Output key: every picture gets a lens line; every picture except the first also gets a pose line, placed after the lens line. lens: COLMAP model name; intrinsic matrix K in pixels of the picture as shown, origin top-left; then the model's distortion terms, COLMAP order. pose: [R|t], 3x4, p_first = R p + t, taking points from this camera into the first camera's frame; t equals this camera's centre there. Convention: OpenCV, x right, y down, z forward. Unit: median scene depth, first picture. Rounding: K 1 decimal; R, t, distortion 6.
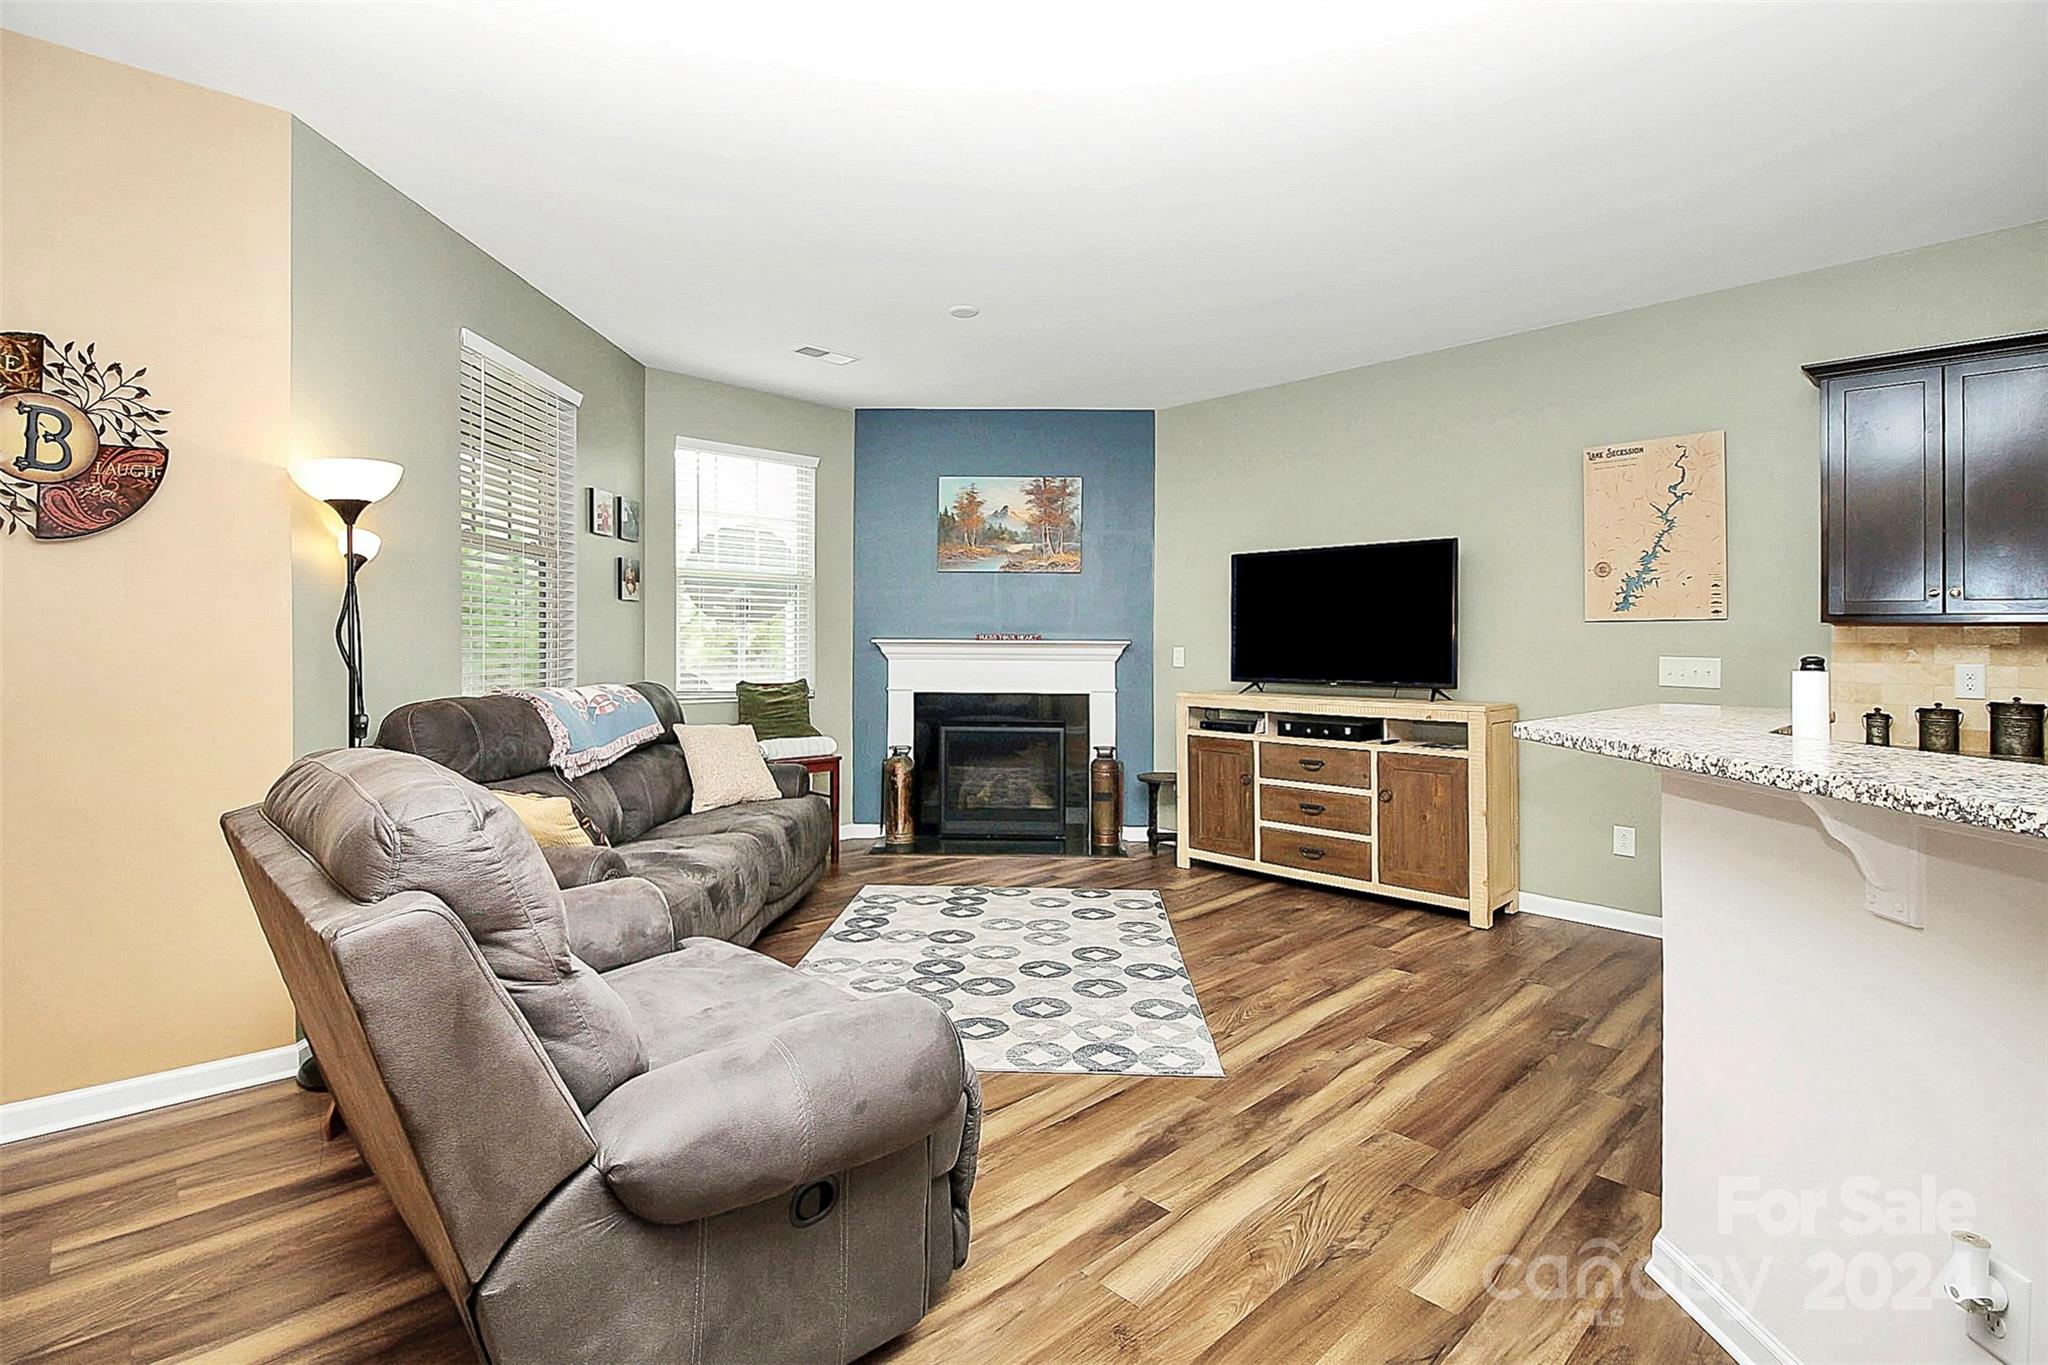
lens RADIAL K [[960.8, 0, 1024.3], [0, 960.8, 644.5], [0, 0, 1]] dist [0.001563, -0.011776]
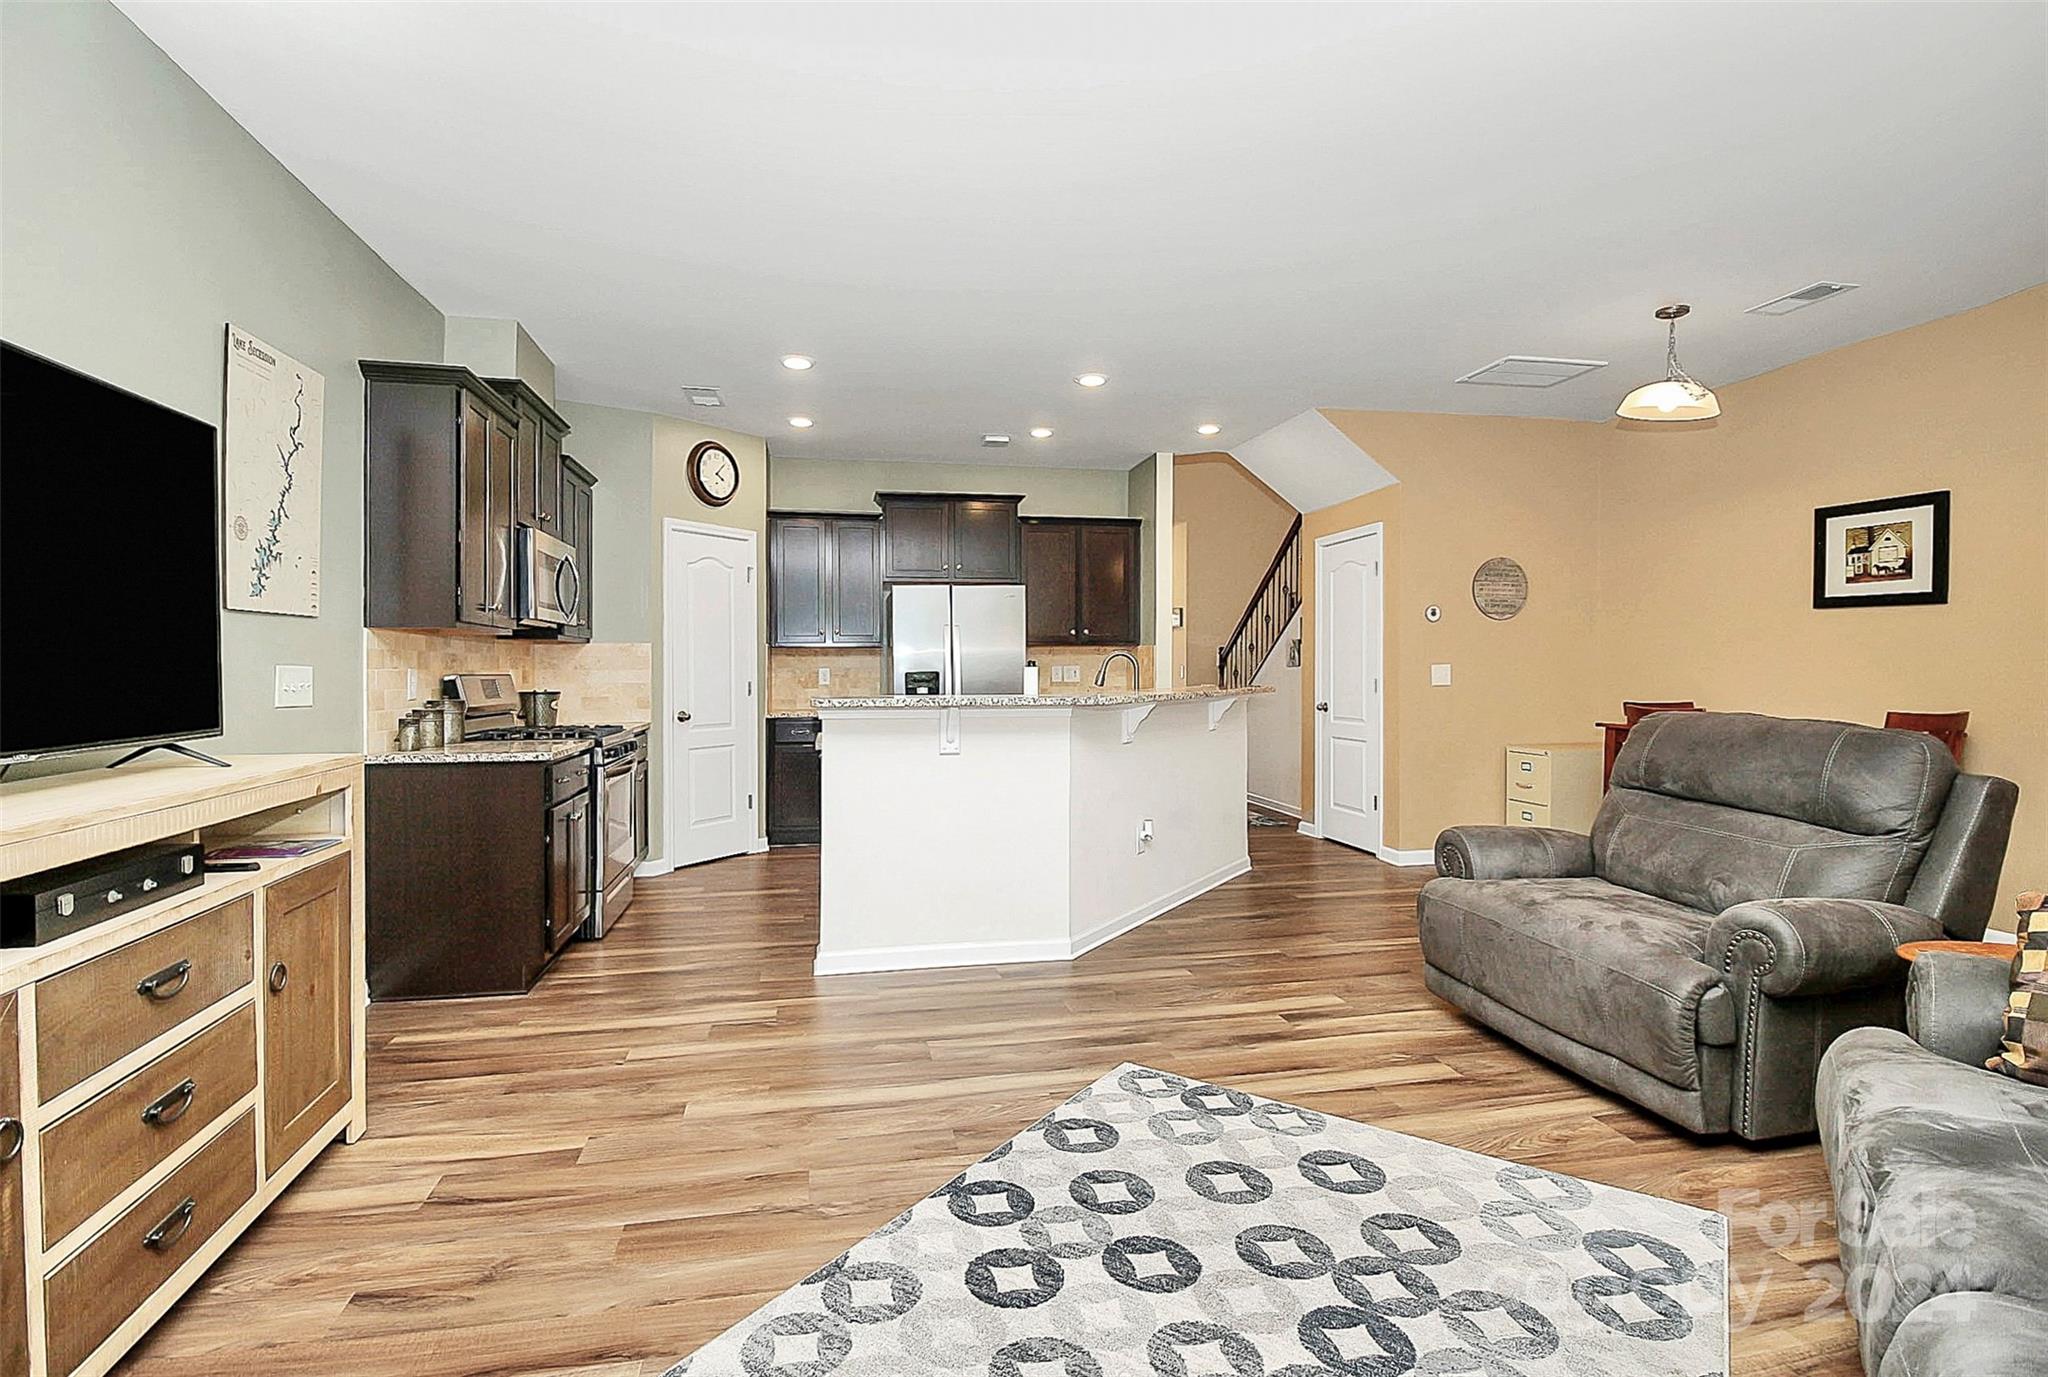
lens RADIAL K [[973.6, 0, 1018.9], [0, 973.6, 689.3], [0, 0, 1]] dist [0.000223, -0.017941]
pose [[-0.841102, -0.017360, 0.540597, -0.174521], [-0.004017, 0.999658, 0.025851, 0.009460], [-0.540861, 0.019572, -0.840884, 1.296994]]
